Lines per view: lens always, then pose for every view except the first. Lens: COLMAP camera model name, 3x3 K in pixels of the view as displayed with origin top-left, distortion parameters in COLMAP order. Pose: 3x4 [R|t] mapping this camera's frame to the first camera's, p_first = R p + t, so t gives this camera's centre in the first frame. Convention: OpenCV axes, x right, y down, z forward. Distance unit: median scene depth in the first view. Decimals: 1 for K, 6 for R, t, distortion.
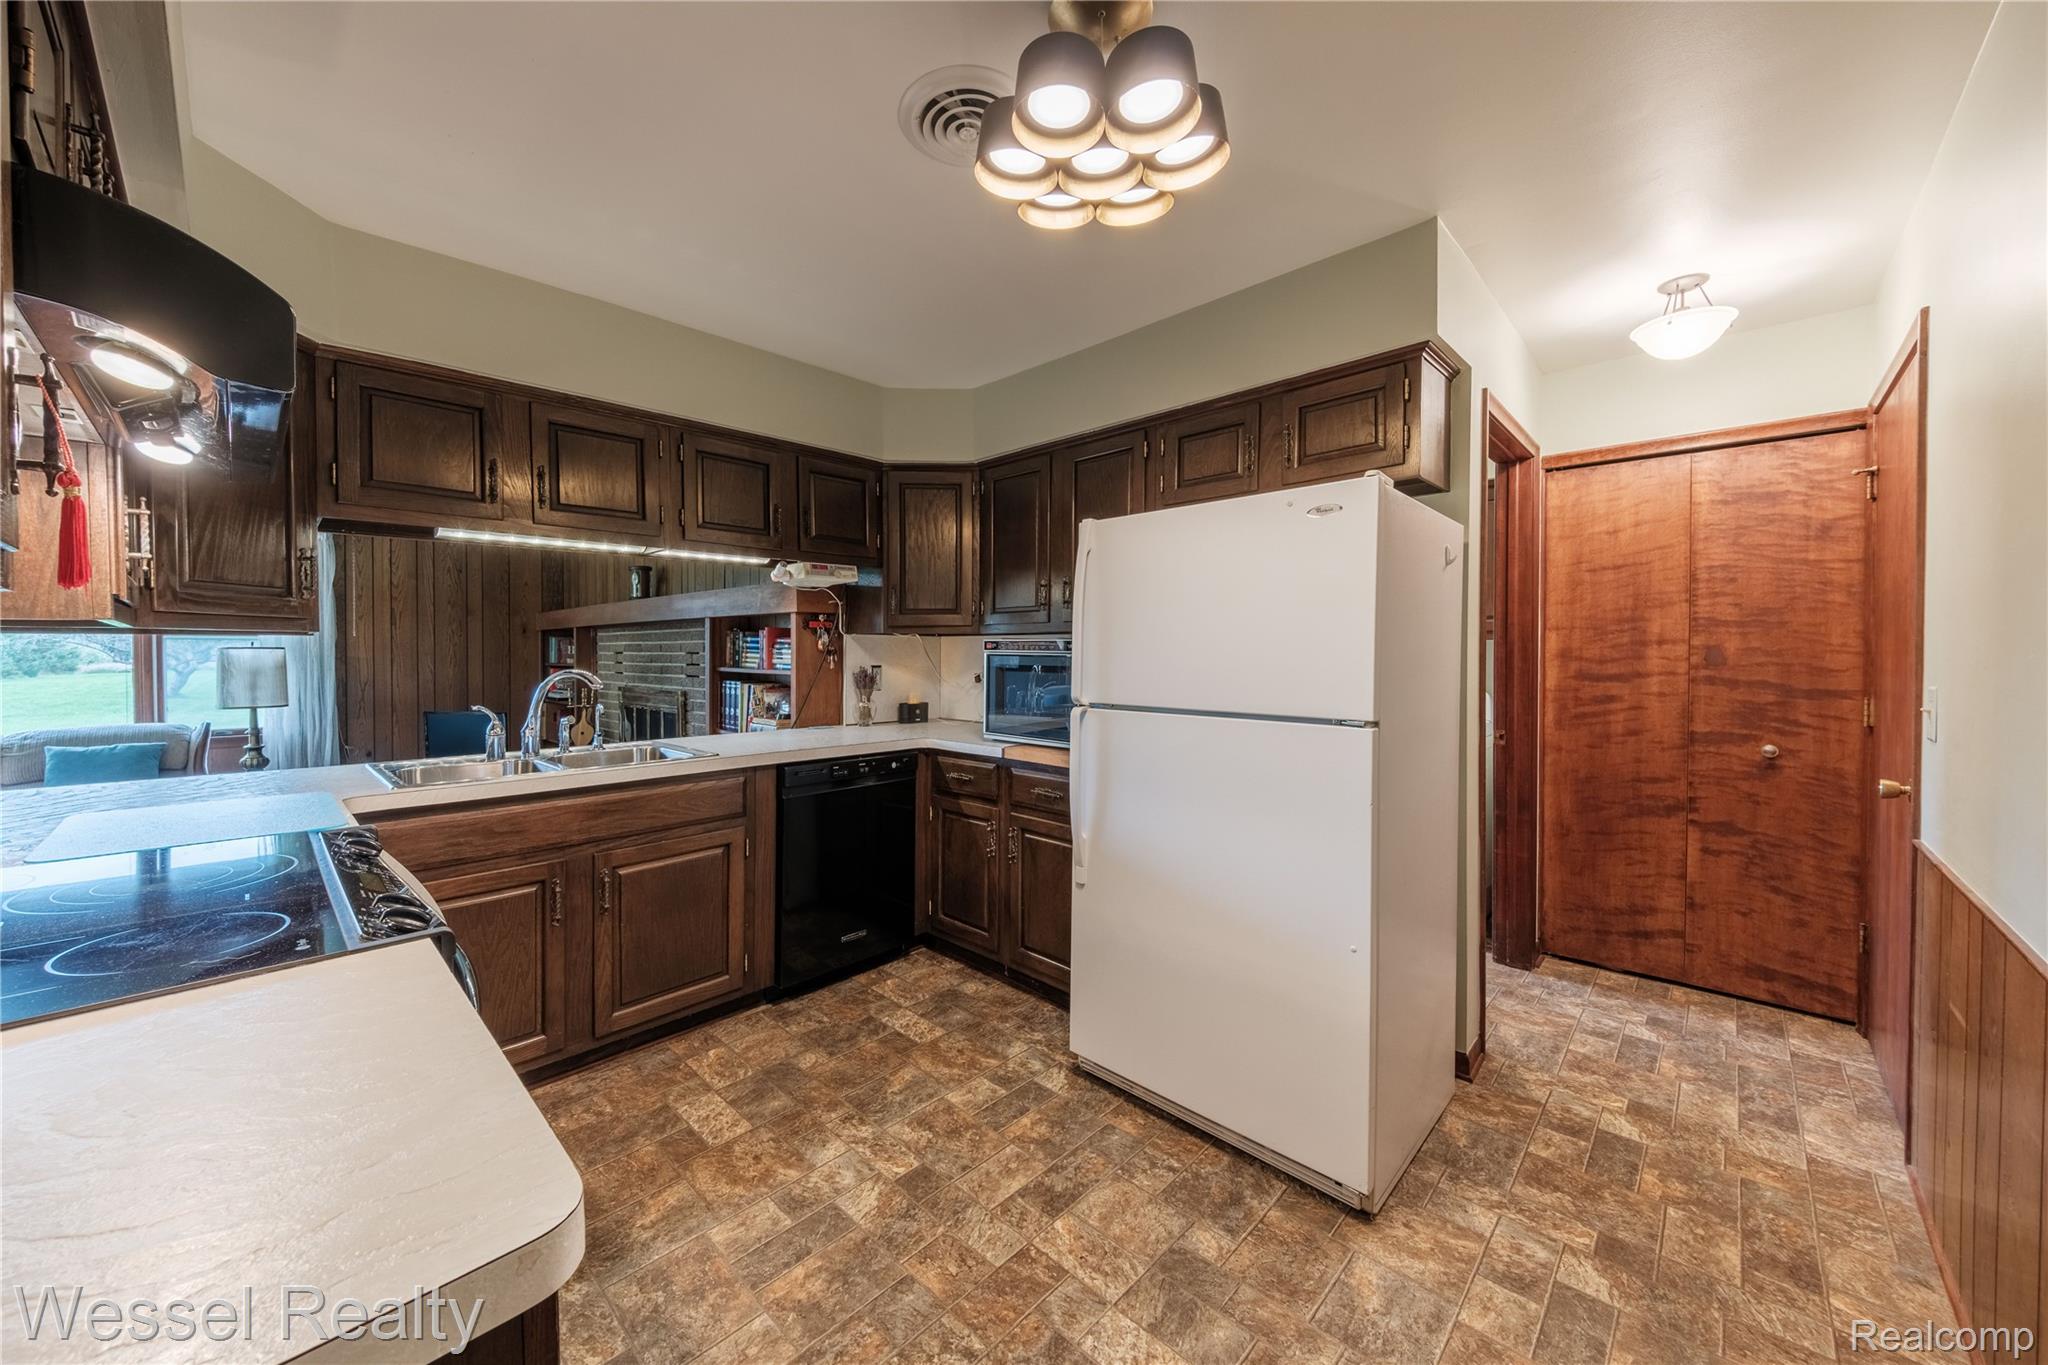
lens RADIAL K [[744.7, 0, 975.5], [0, 744.7, 655.1], [0, 0, 1]] dist [0.009228, -0.003341]
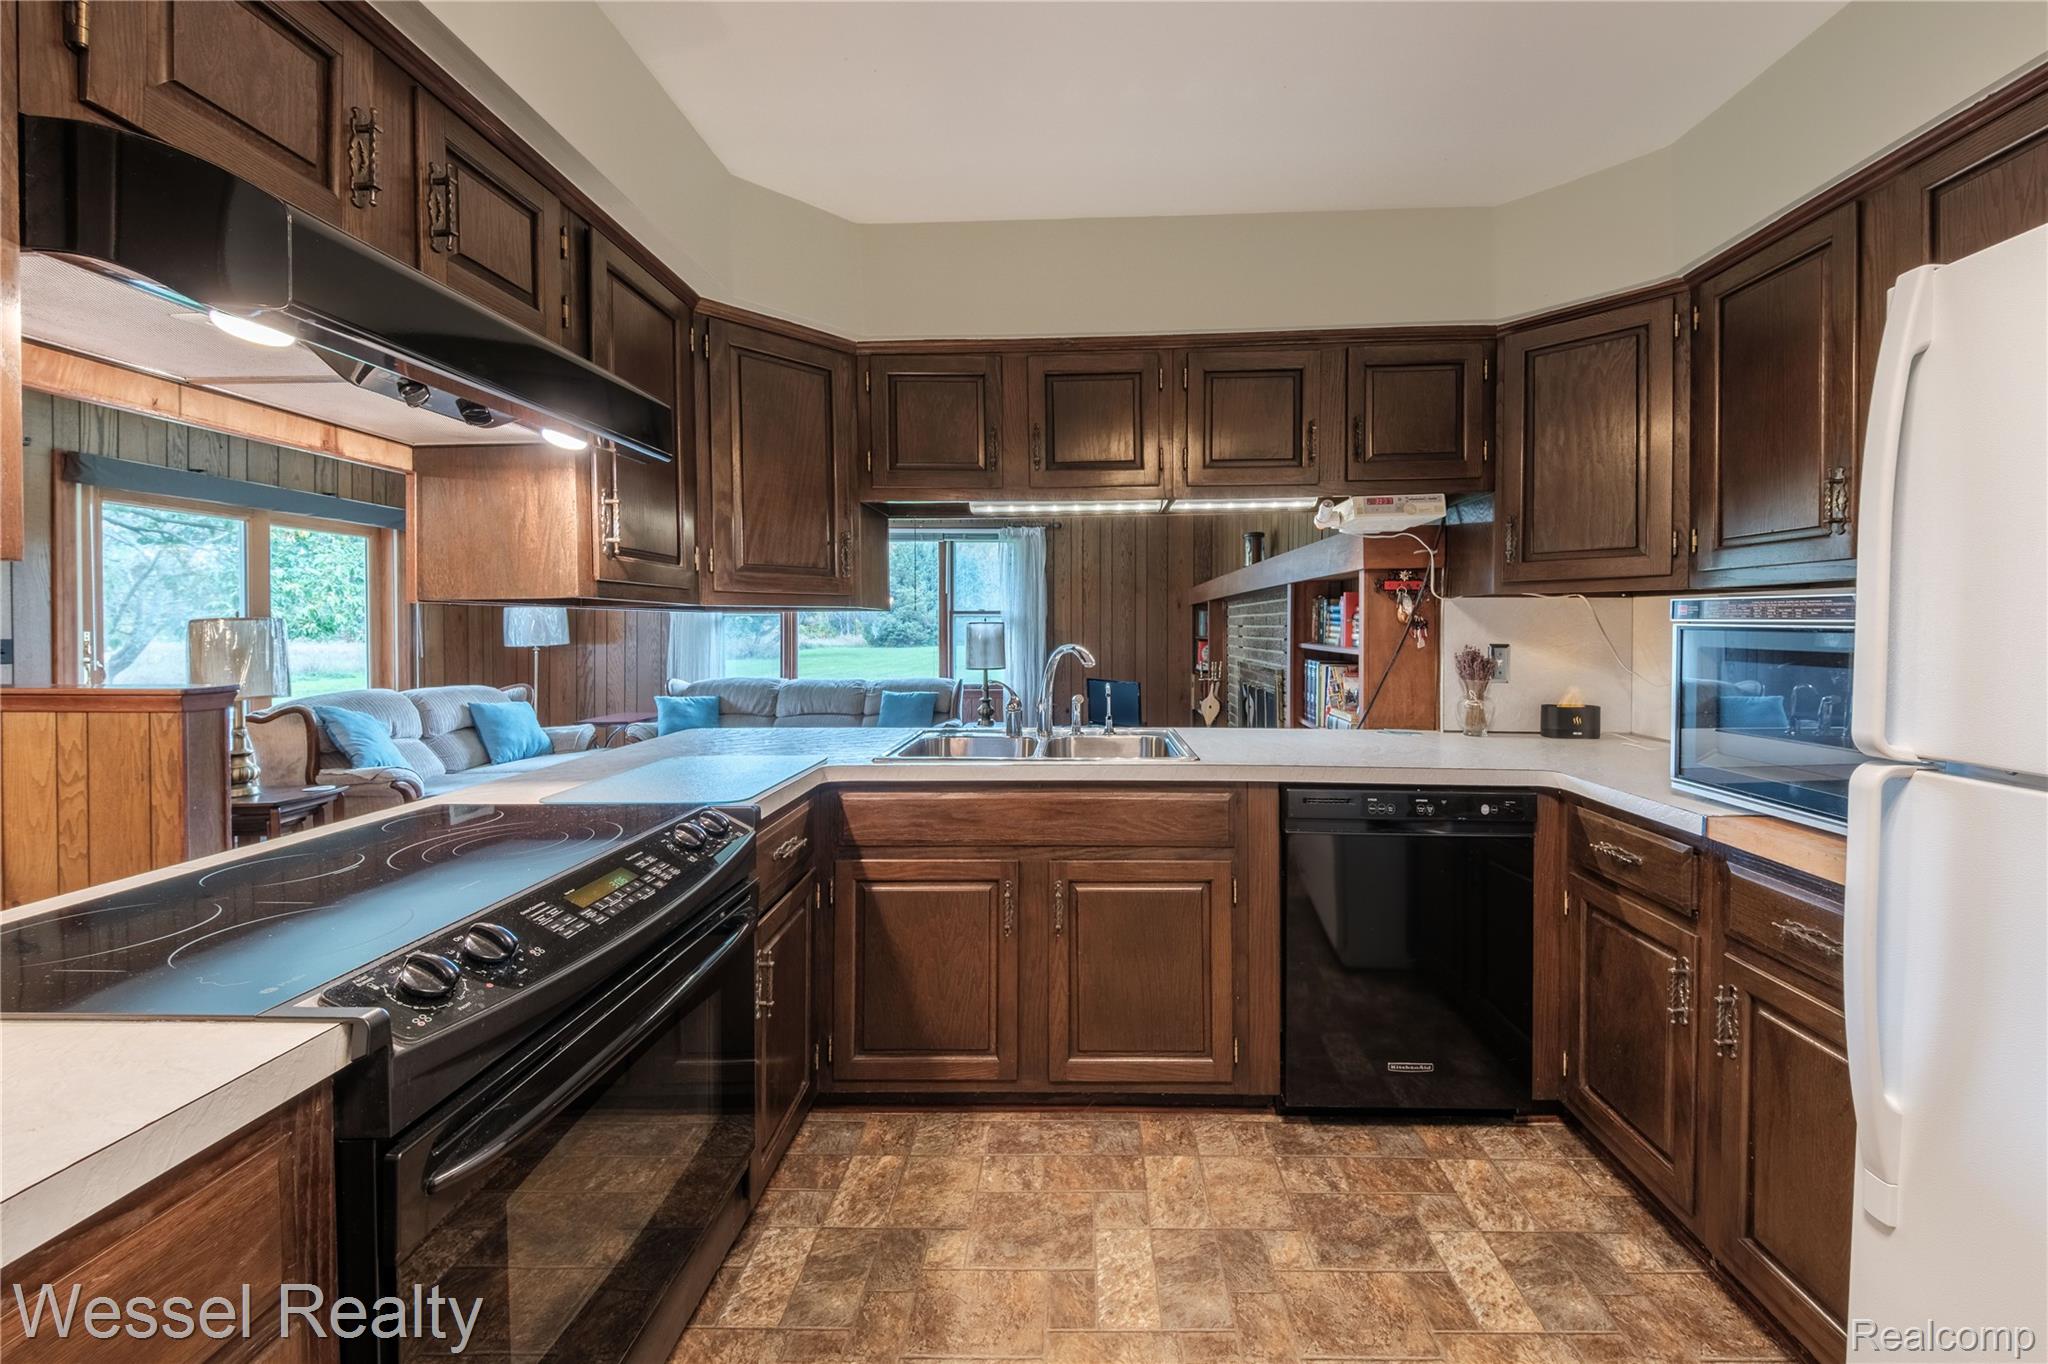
lens RADIAL K [[744.7, 0, 1081.7], [0, 744.7, 627.2], [0, 0, 1]] dist [0.009228, -0.003341]
pose [[0.703720, -0.000559, -0.710477, 0.094346], [-0.001495, 0.999996, -0.002267, 0.001051], [0.710476, 0.002658, 0.703717, 0.340752]]
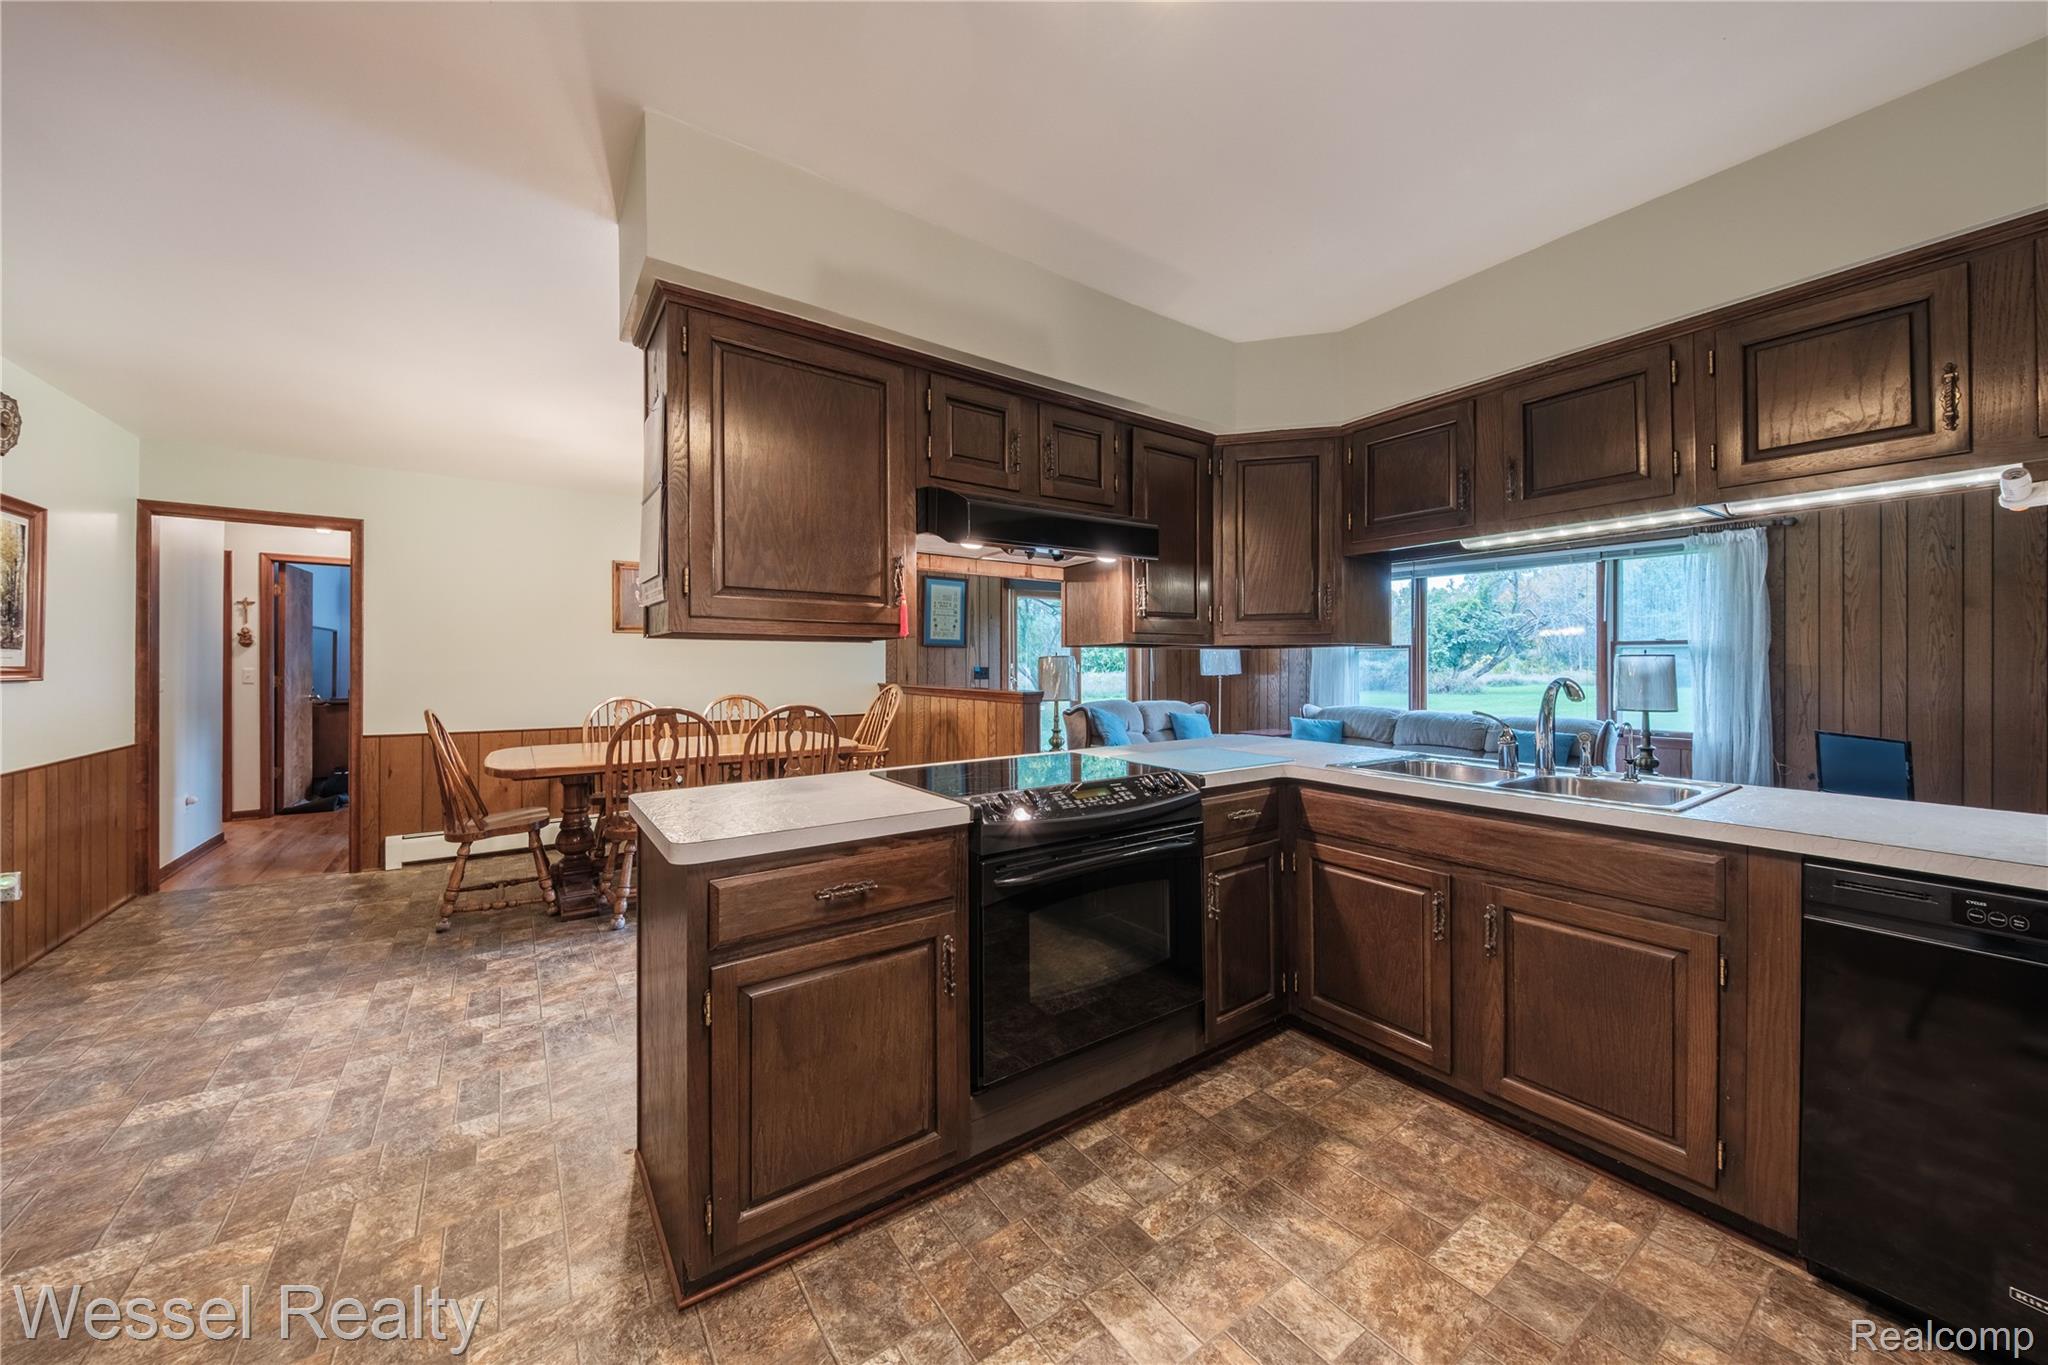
lens RADIAL K [[744.7, 0, 1042.1], [0, 744.7, 664.7], [0, 0, 1]] dist [0.009228, -0.003341]
pose [[-0.157434, 0.004026, -0.987521, 0.361147], [-0.001863, 0.999989, 0.004374, 0.001457], [0.987528, 0.002529, -0.157424, 0.490621]]
